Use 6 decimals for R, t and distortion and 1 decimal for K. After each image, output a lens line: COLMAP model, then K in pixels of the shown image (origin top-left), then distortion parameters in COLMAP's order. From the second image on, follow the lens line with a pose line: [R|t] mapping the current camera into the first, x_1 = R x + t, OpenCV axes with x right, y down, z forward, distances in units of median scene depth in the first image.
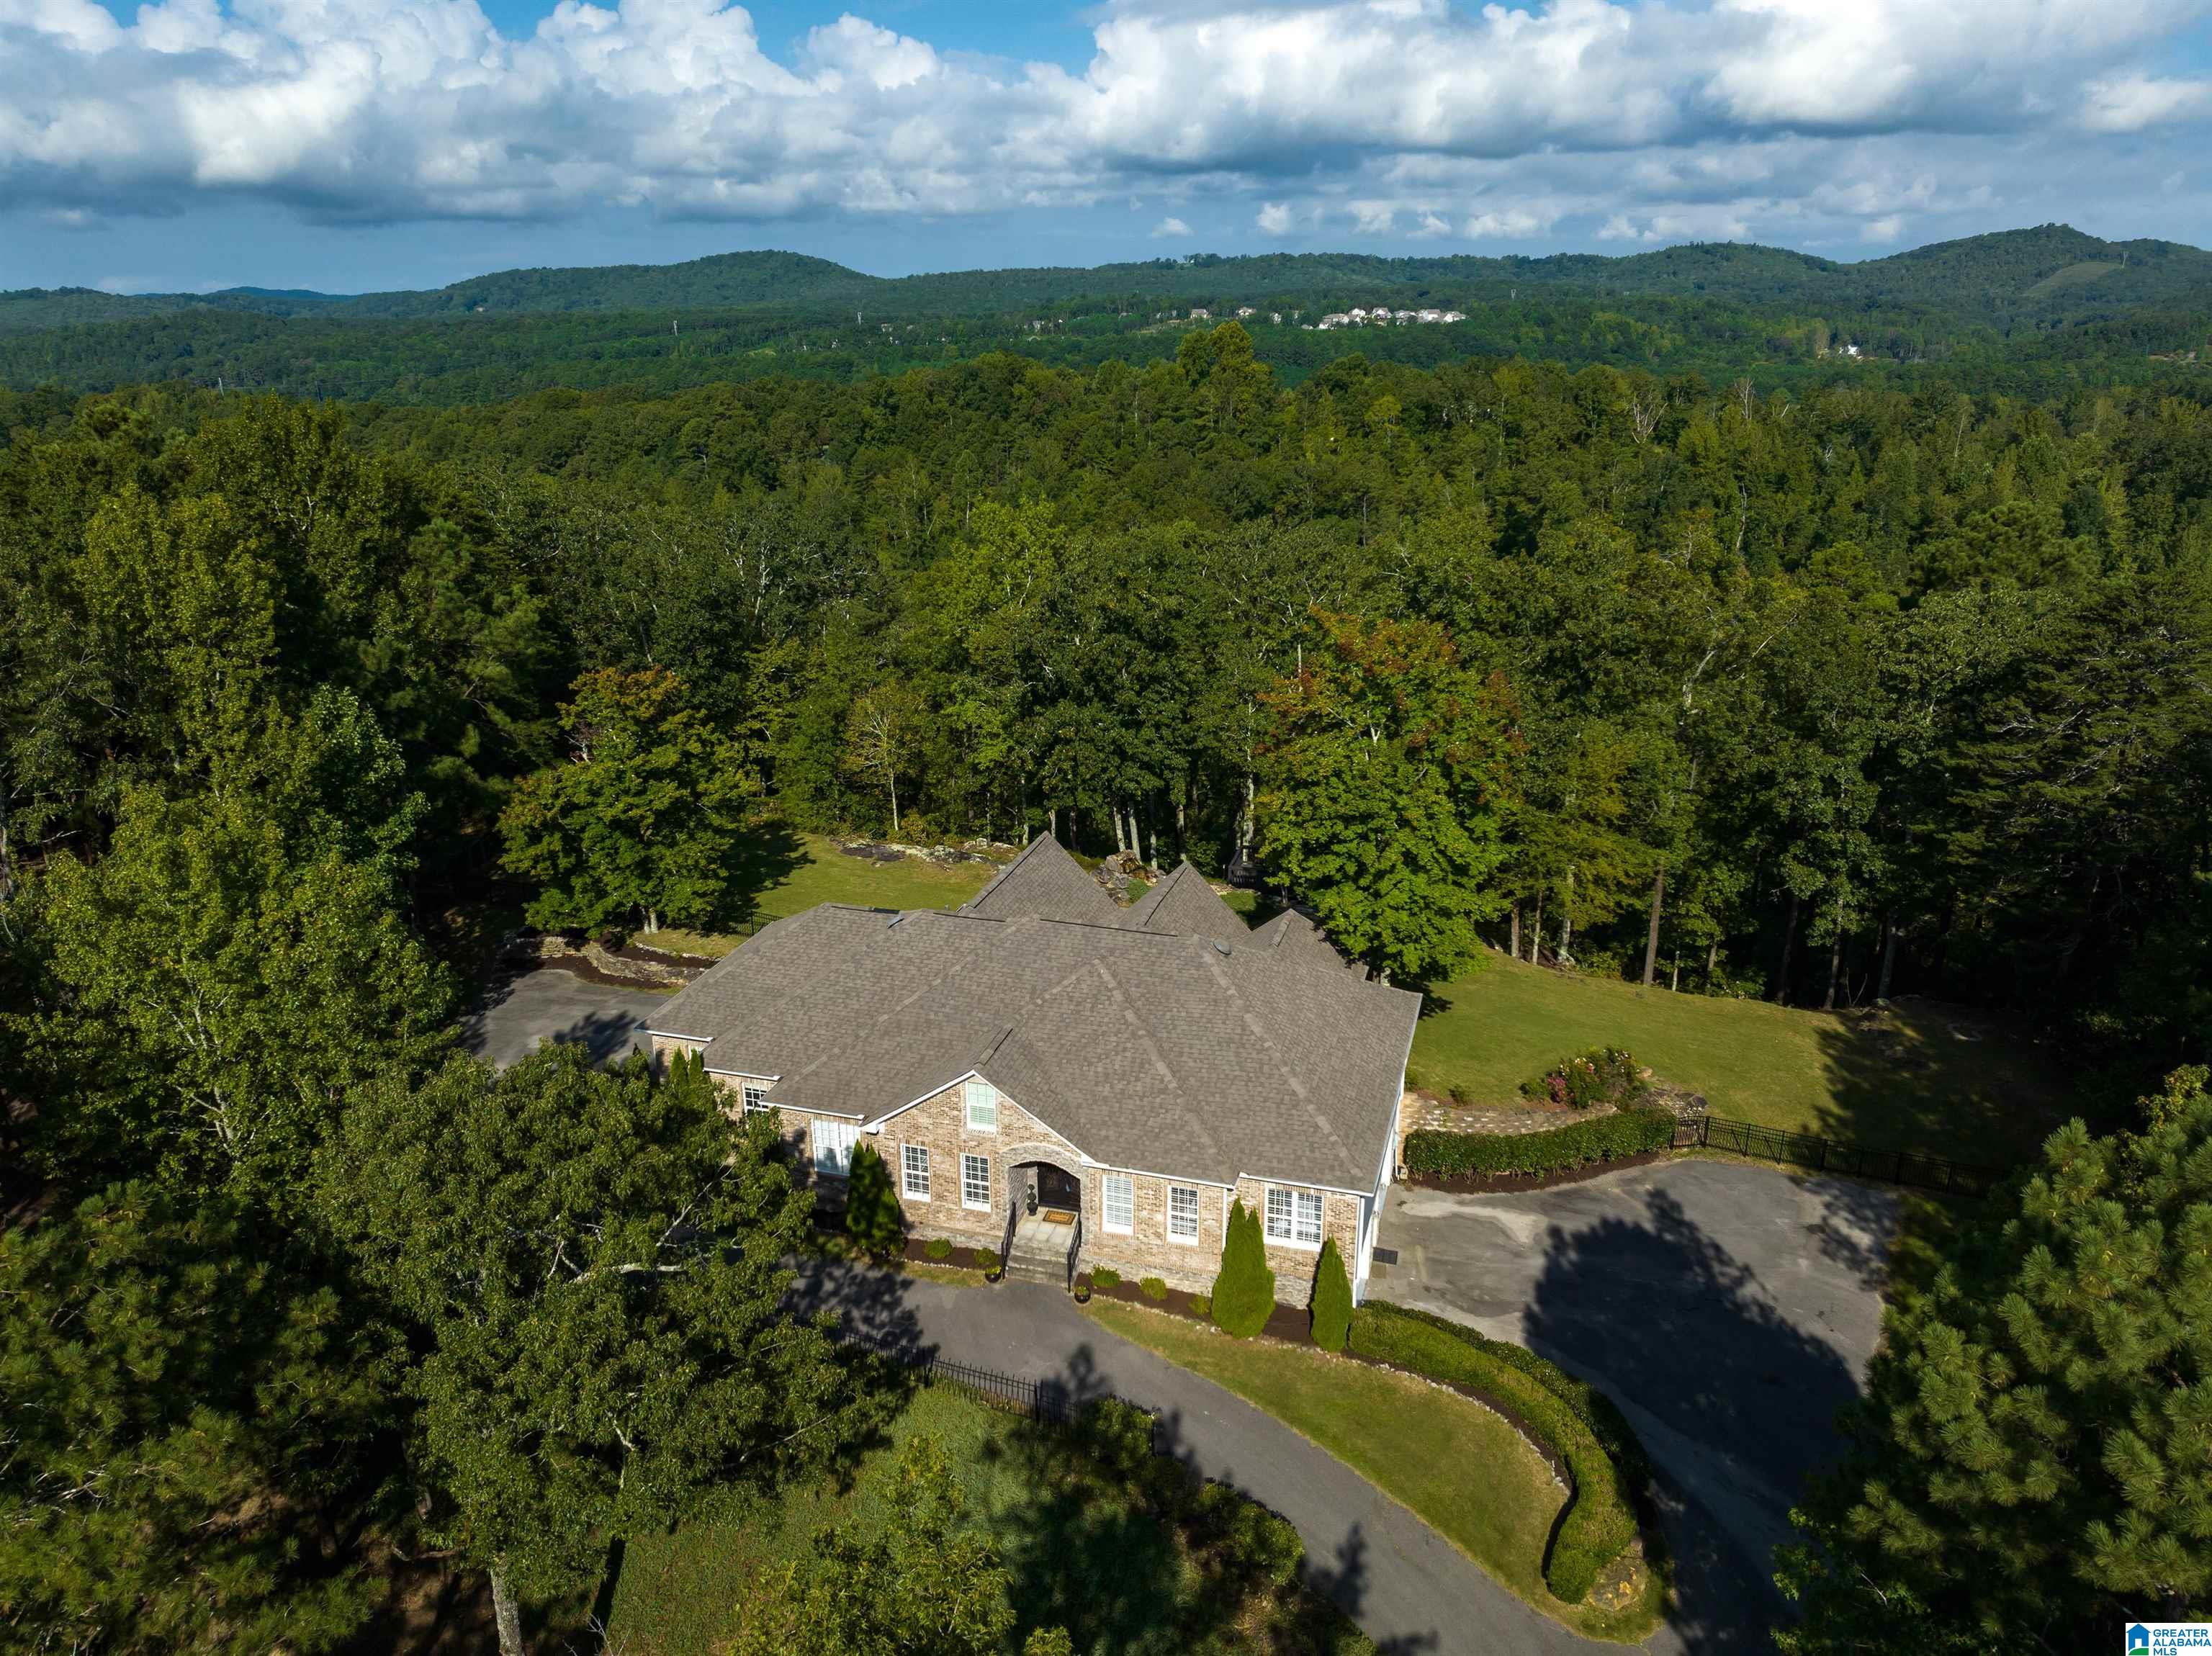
lens RADIAL K [[1561.0, 0, 1105.2], [0, 1561.0, 823.8], [0, 0, 1]] dist [-0.050498, 0.020002]
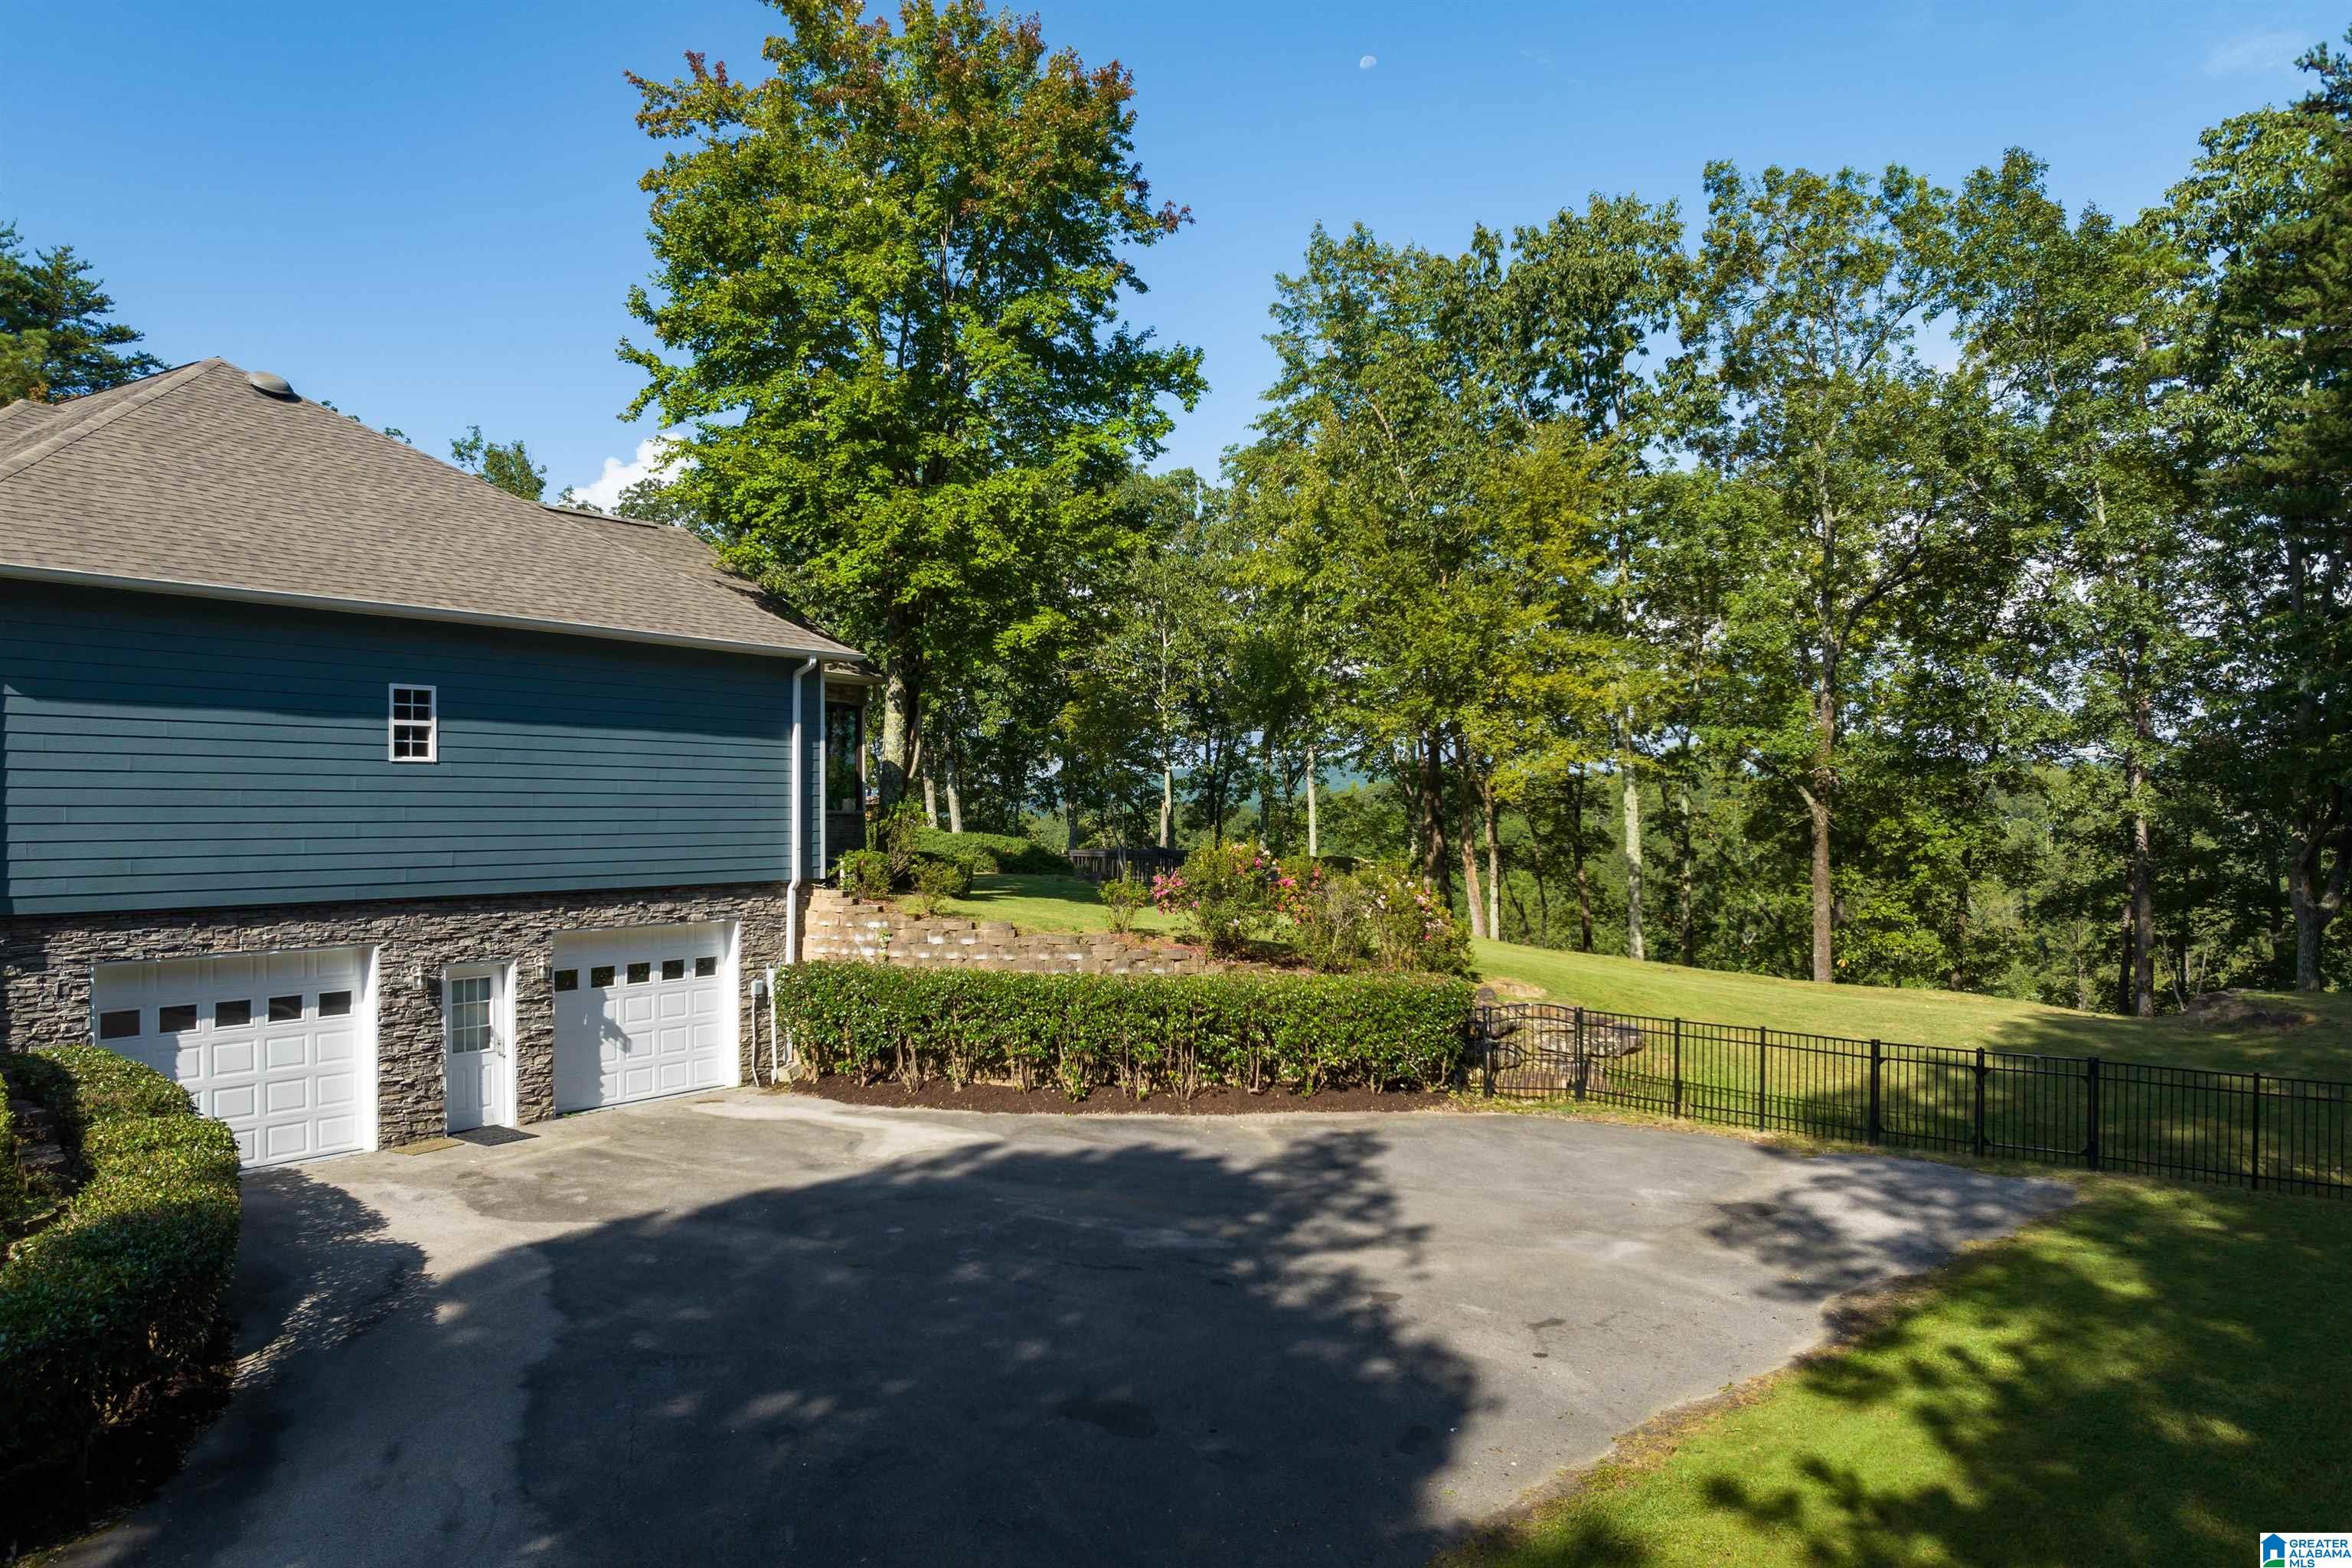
lens RADIAL K [[1650.1, 0, 1172.2], [0, 1650.1, 801.7], [0, 0, 1]] dist [-0.041133, 0.002565]
pose [[0.956117, 0.003360, -0.292966, 0.509805], [-0.099473, 0.944262, -0.313807, 0.345418], [0.275582, 0.329178, 0.903159, 0.720847]]
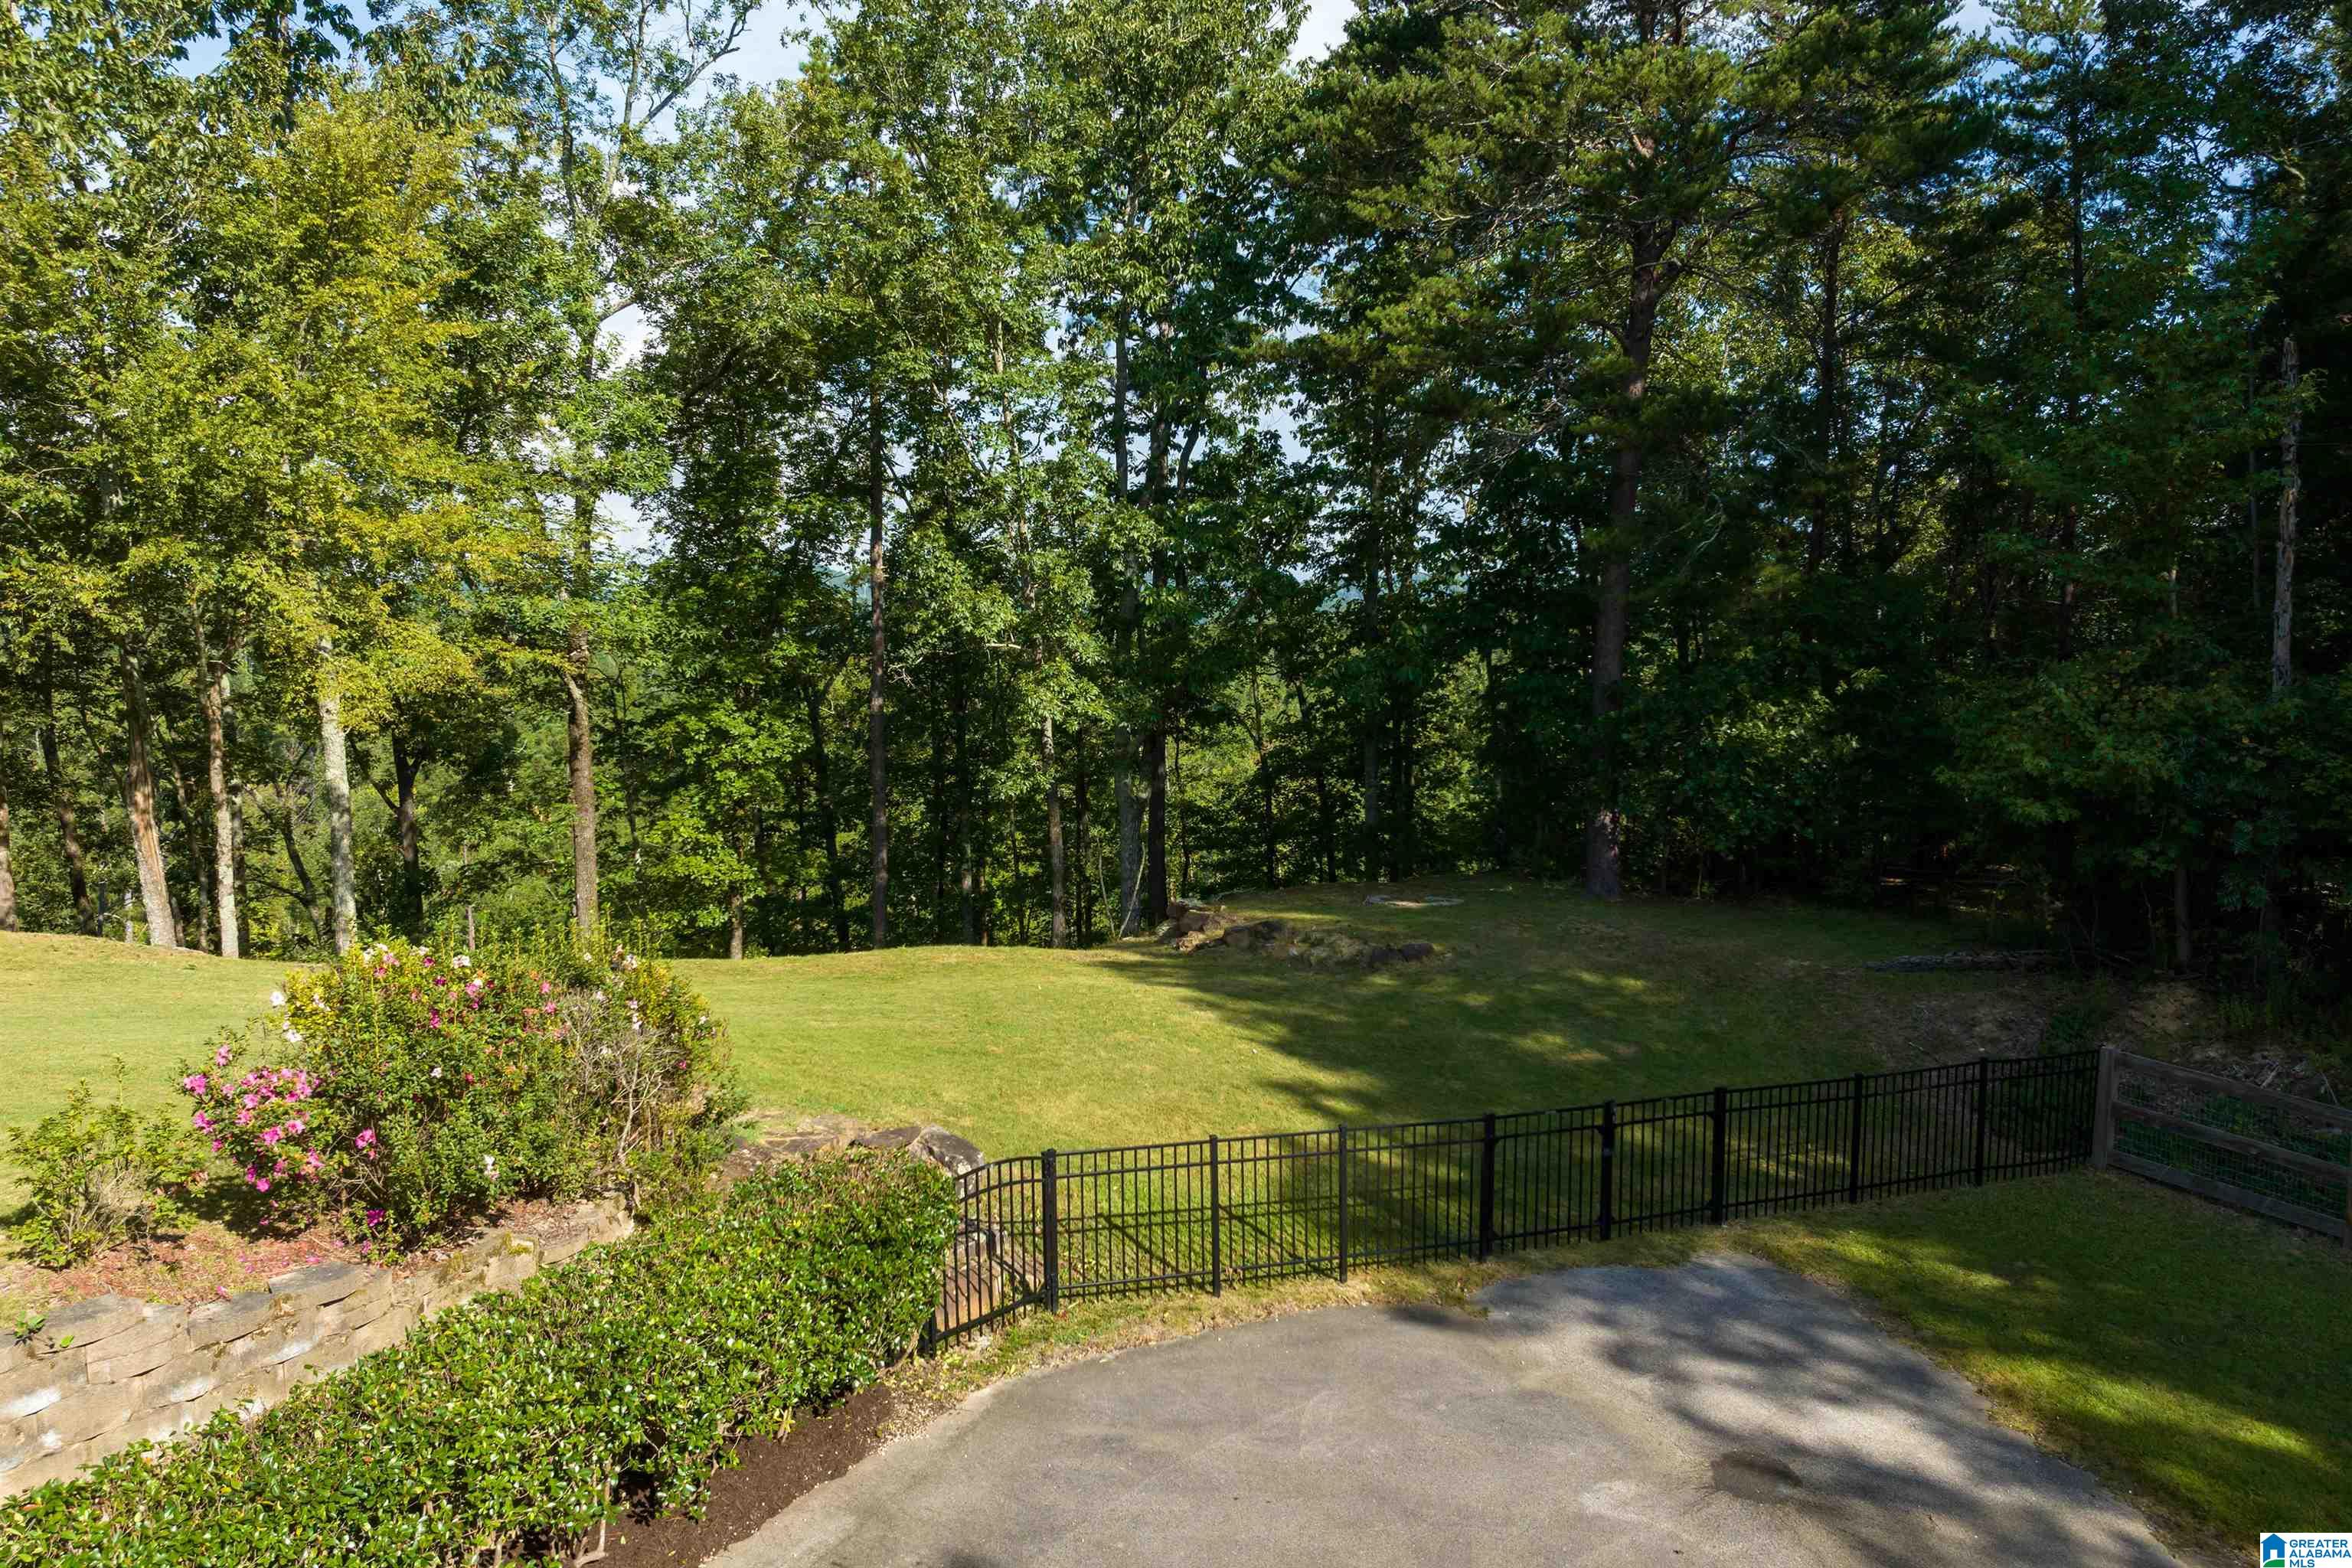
lens RADIAL K [[1650.1, 0, 1167.6], [0, 1650.1, 798.8], [0, 0, 1]] dist [-0.041133, 0.002565]
pose [[0.734395, -0.061587, 0.675922, 0.305650], [0.214291, 0.965976, -0.144813, 0.219916], [-0.644006, 0.251194, 0.722605, 0.998728]]
